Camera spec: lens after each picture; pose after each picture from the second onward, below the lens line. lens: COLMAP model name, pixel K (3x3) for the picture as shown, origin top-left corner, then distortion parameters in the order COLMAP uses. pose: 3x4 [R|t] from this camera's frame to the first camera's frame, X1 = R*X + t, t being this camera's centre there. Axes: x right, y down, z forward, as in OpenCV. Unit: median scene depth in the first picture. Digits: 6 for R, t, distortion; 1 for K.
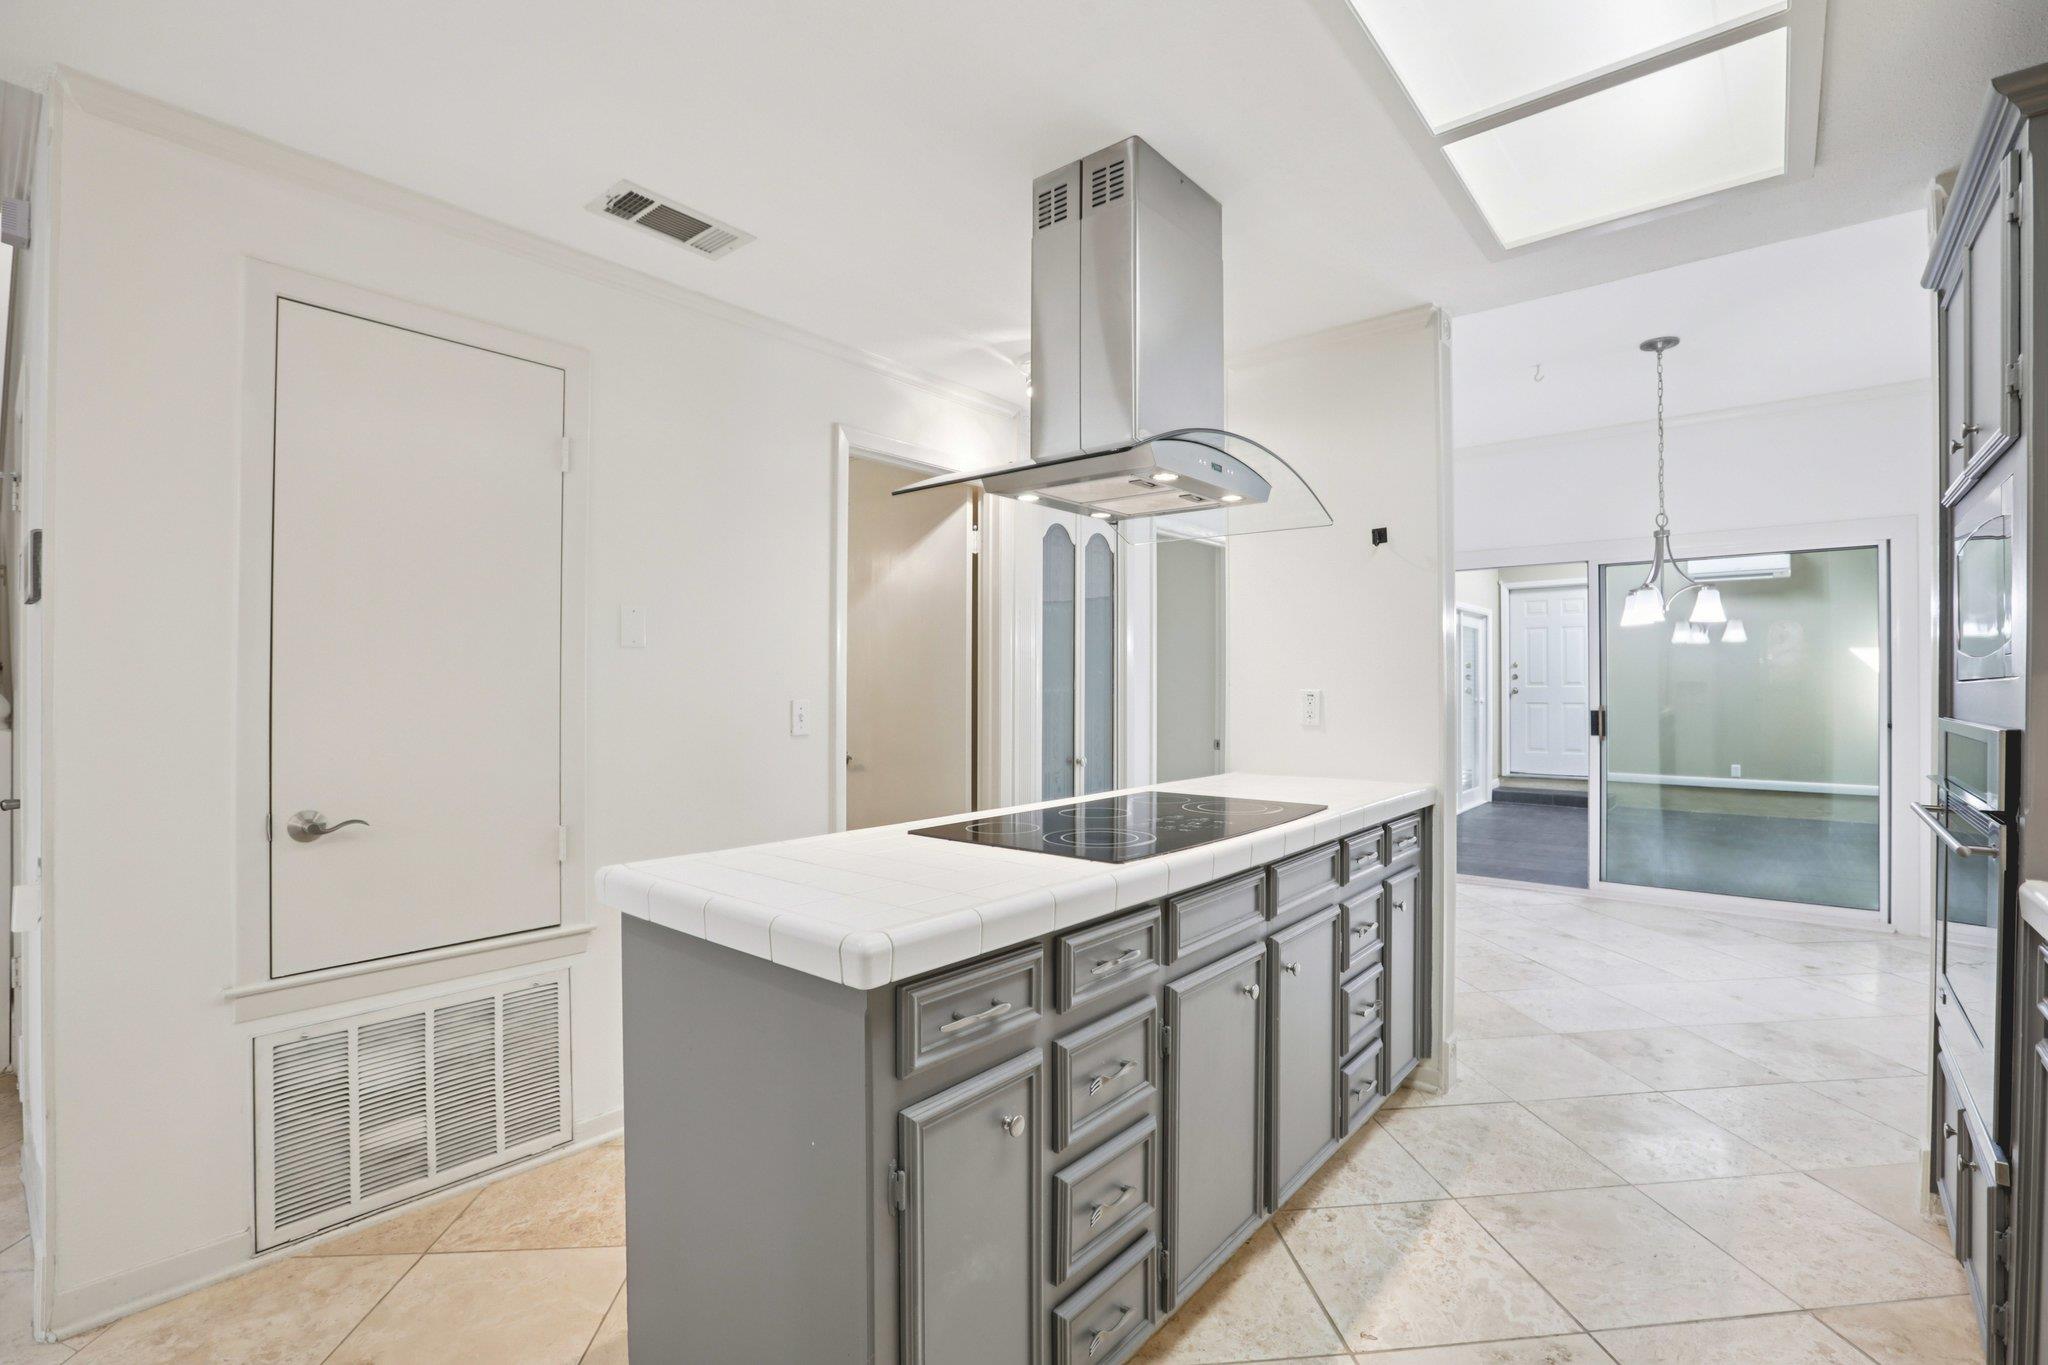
lens RADIAL K [[948.3, 0, 1018.6], [0, 948.3, 693.5], [0, 0, 1]] dist [-0.000937, 0.000079]
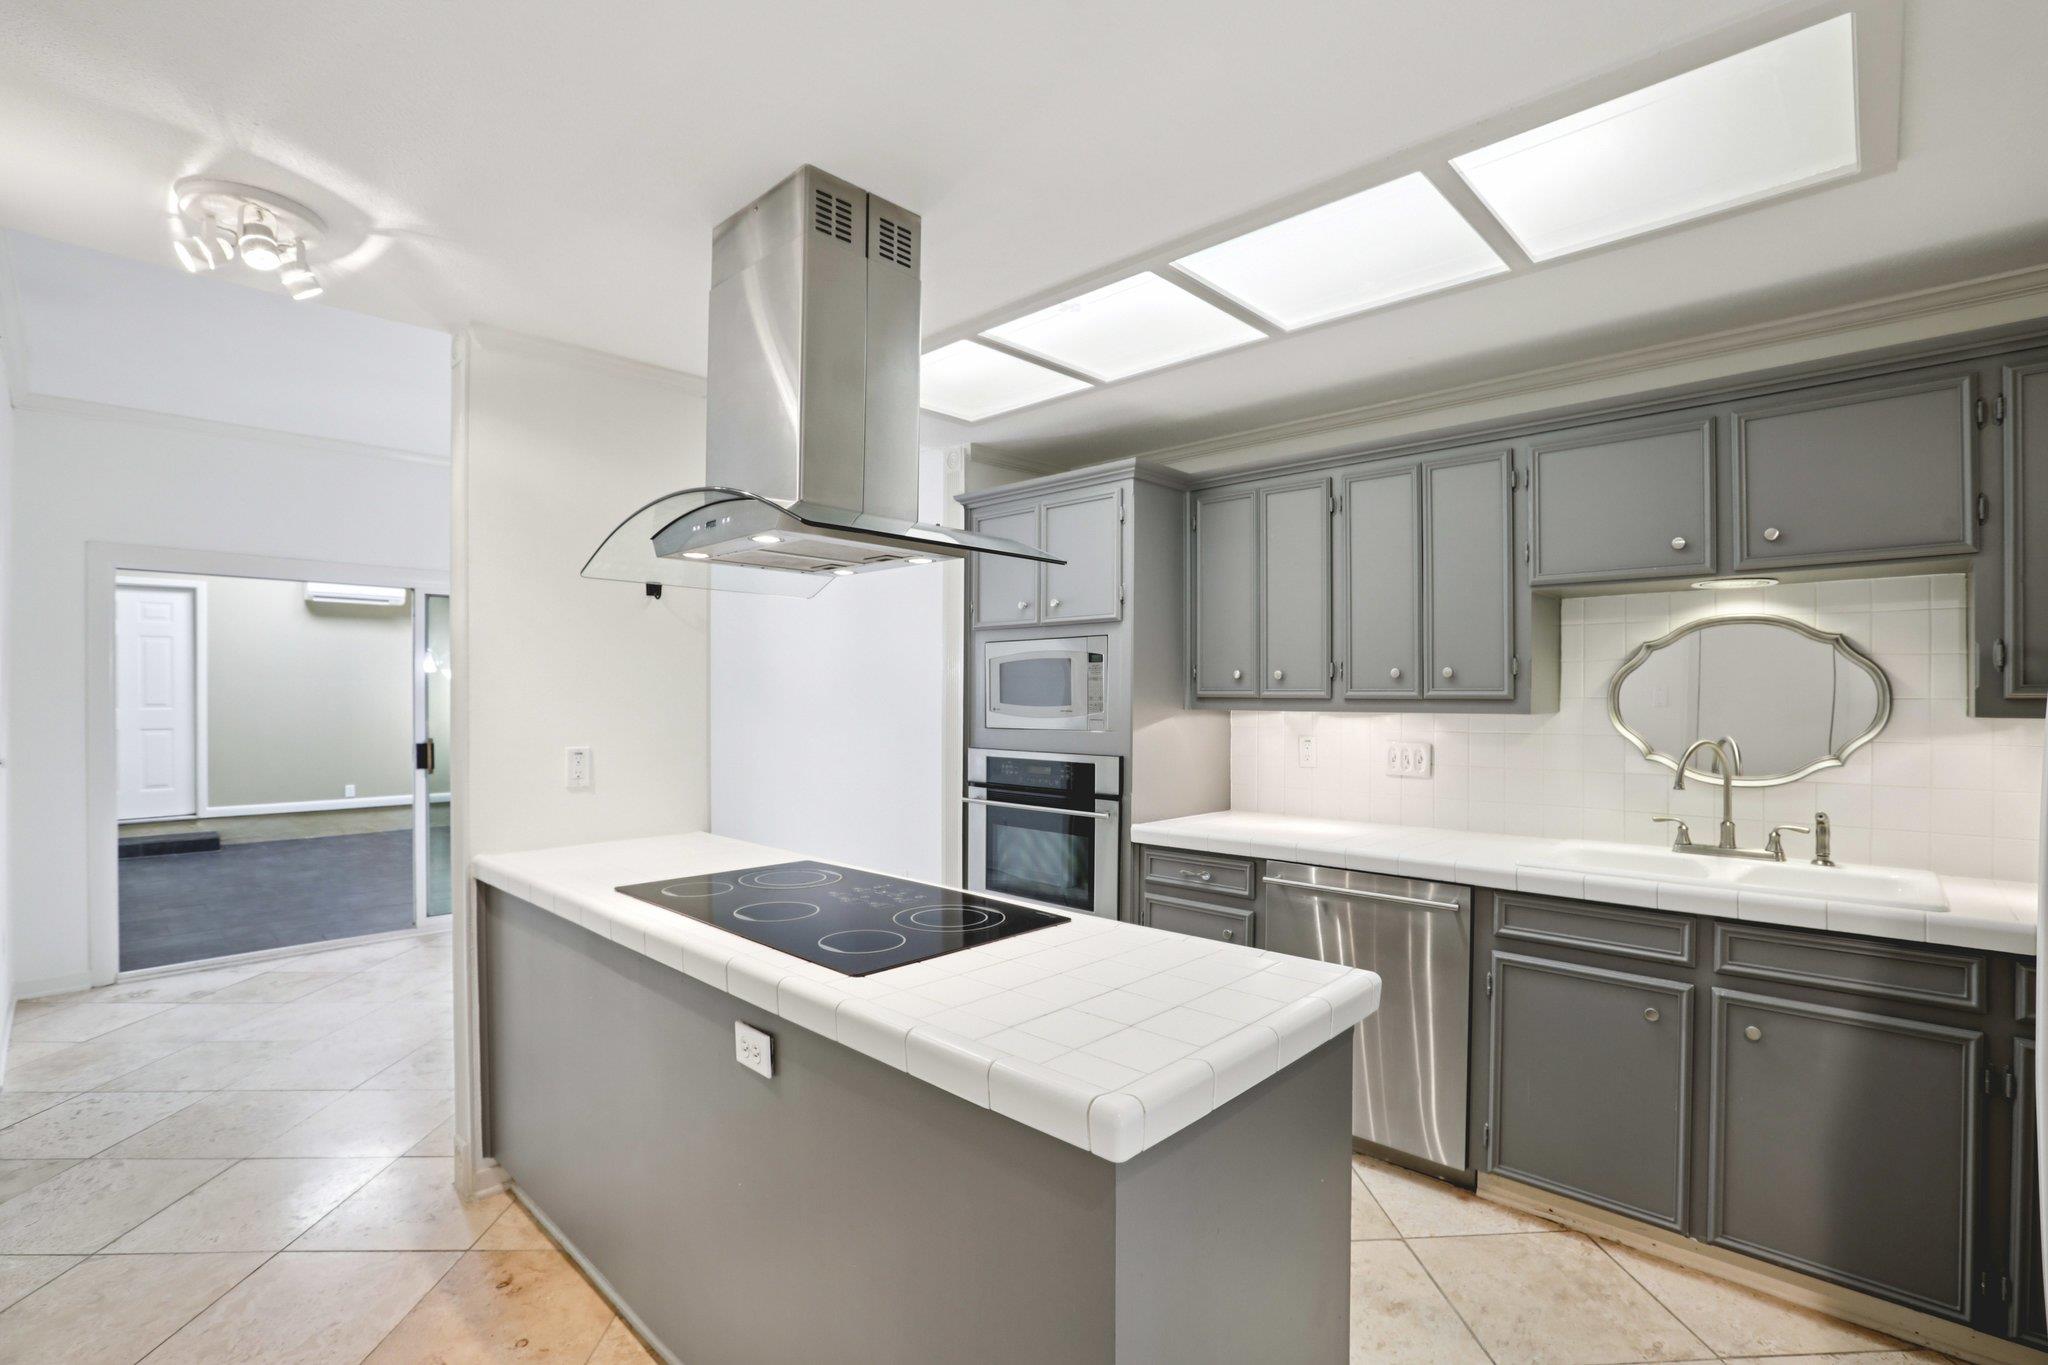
lens RADIAL K [[948.3, 0, 1016.3], [0, 948.3, 698.0], [0, 0, 1]] dist [-0.000937, 0.000079]
pose [[0.093256, 0.004290, 0.995633, -0.538554], [-0.003045, 0.999987, -0.004024, -0.047479], [-0.995637, -0.002657, 0.093268, 0.501166]]
